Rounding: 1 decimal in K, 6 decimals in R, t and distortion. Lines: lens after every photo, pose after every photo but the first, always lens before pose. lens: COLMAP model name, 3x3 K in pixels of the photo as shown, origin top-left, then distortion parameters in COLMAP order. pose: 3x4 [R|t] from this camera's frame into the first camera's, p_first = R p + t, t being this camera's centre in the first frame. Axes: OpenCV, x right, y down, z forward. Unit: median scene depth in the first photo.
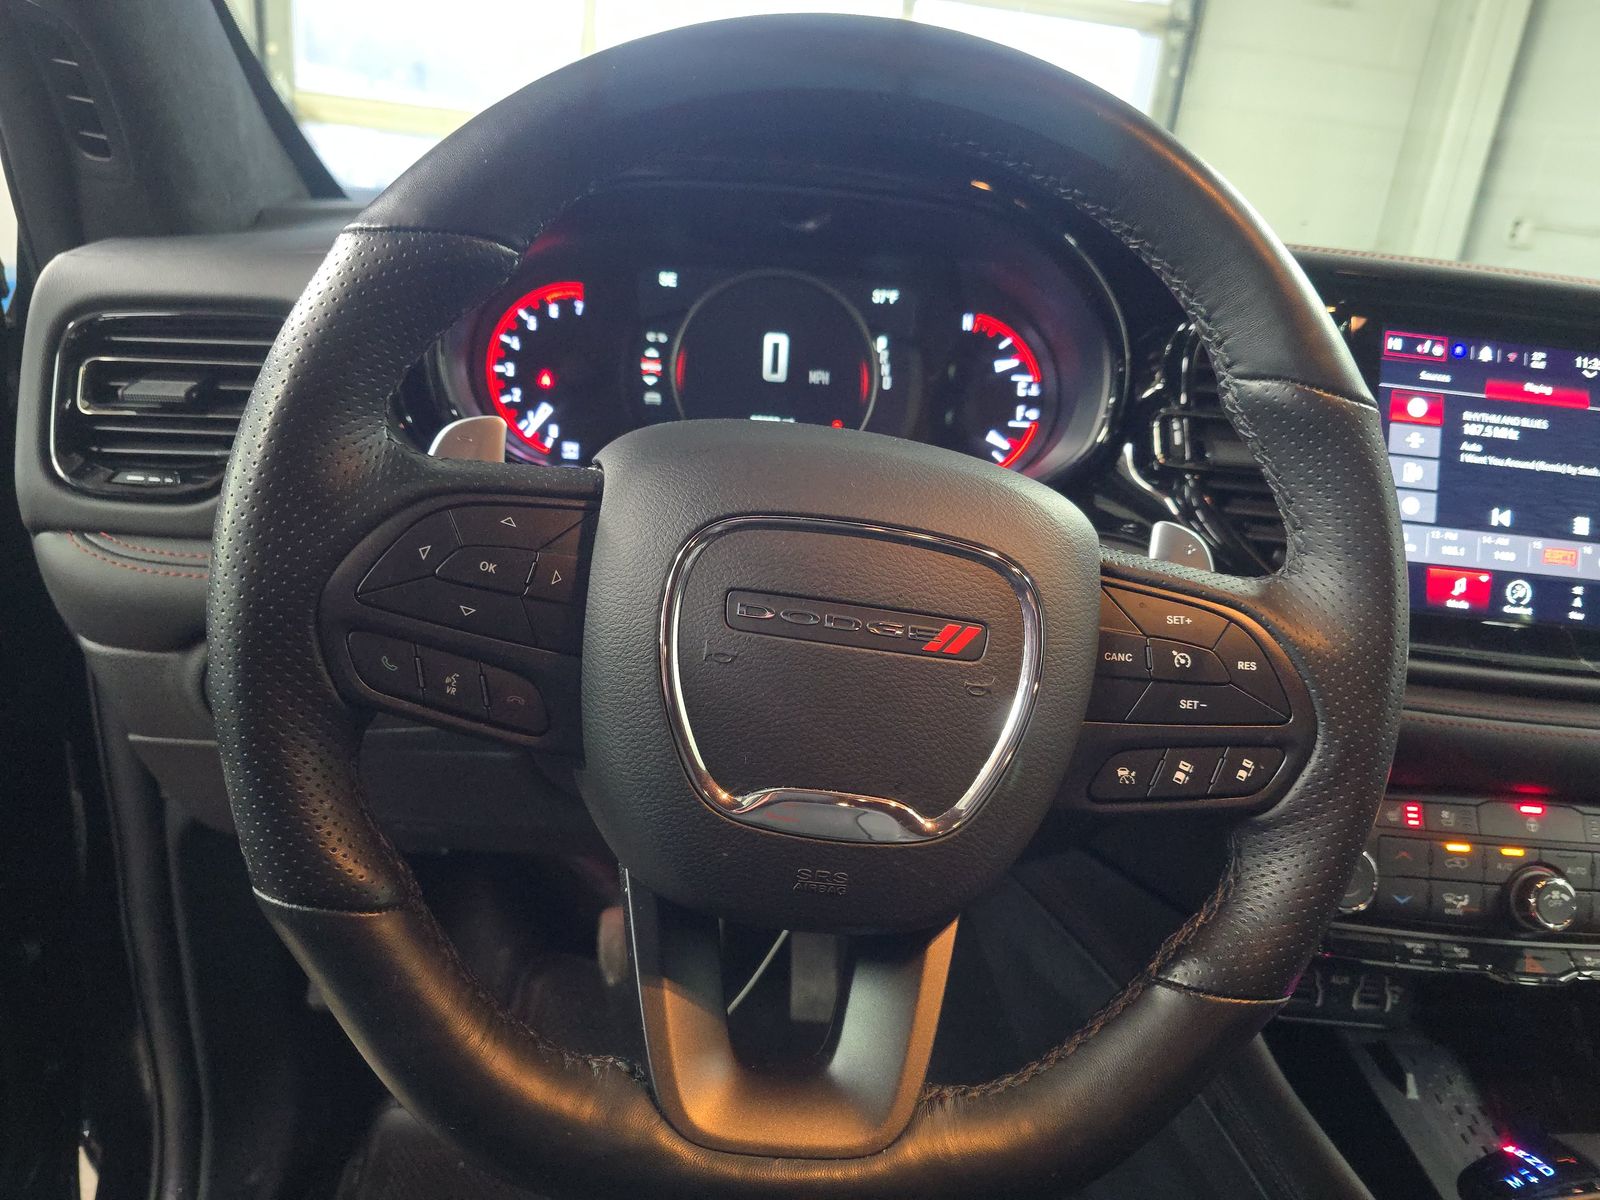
lens RADIAL K [[1073.5, 0, 796.9], [0, 1073.5, 571.0], [0, 0, 1]] dist [0.057873, -0.051061]
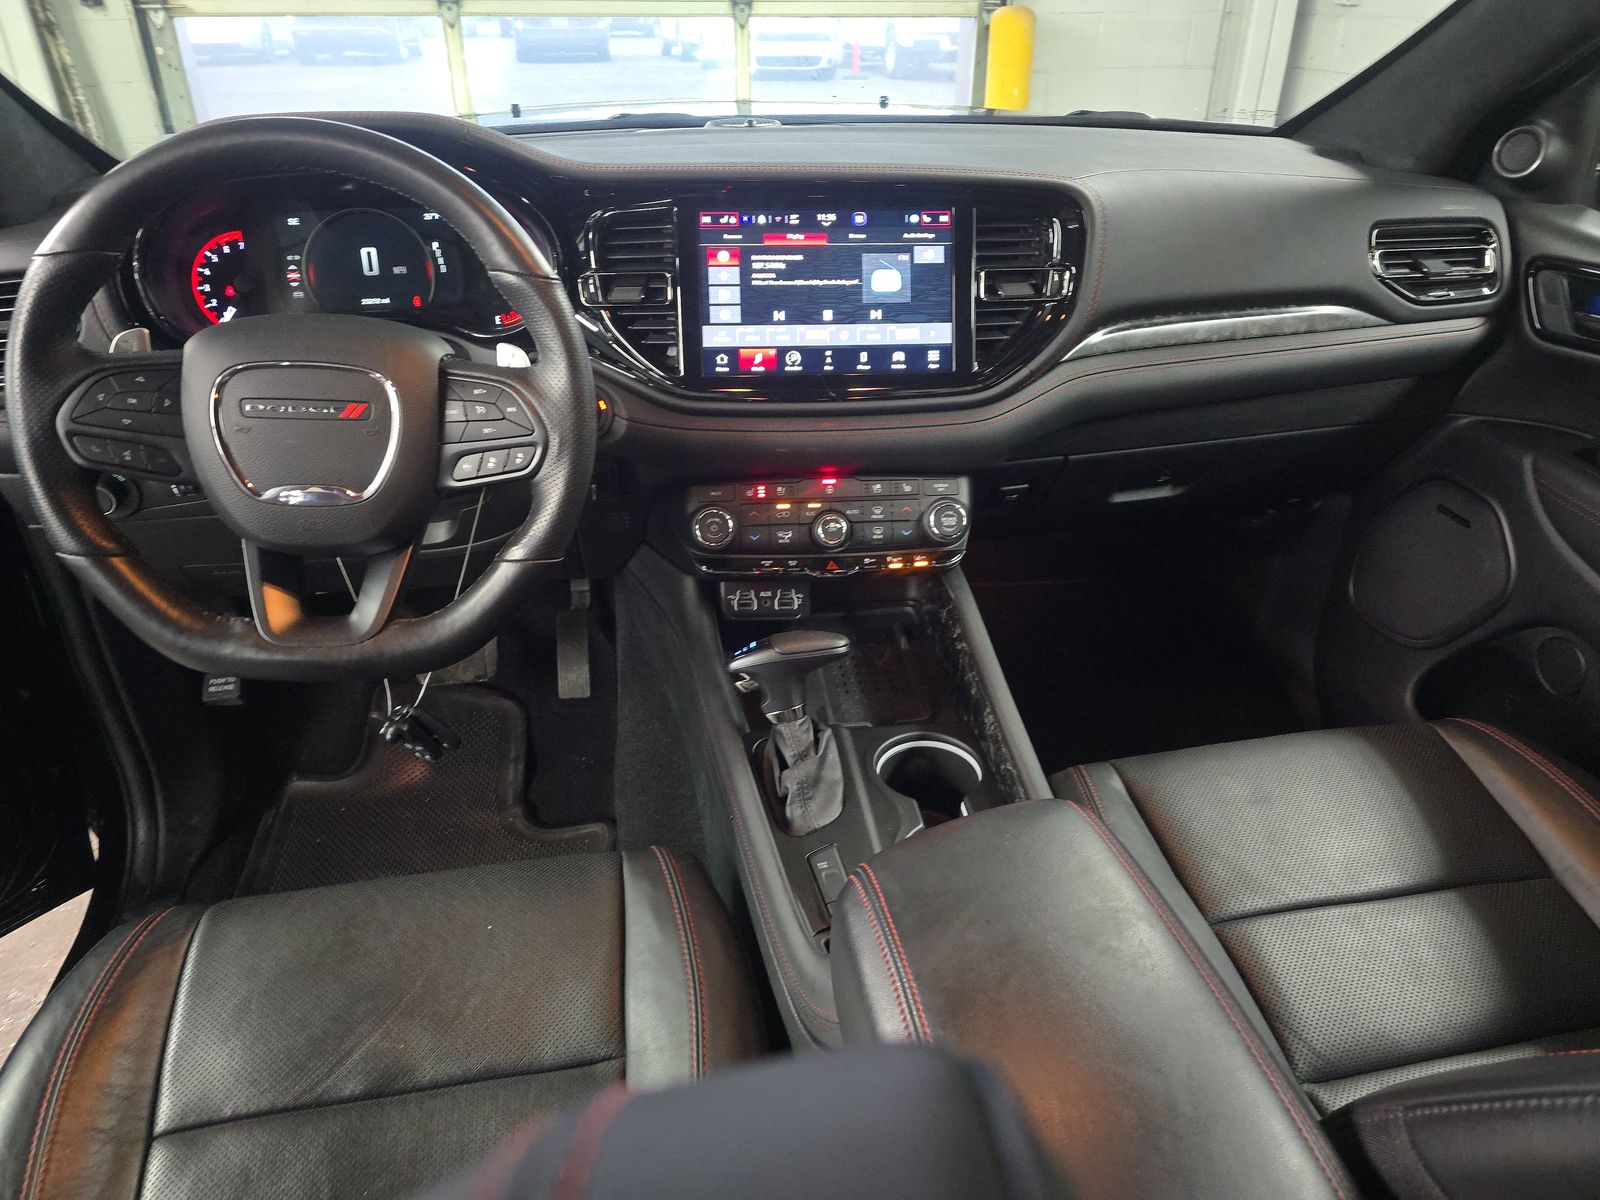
lens RADIAL K [[1073.5, 0, 796.9], [0, 1073.5, 571.0], [0, 0, 1]] dist [0.057873, -0.051061]
pose [[0.993997, -0.104398, -0.032730, 0.682242], [0.108307, 0.981272, 0.159297, 0.080338], [0.015487, -0.161885, 0.986688, -0.768442]]
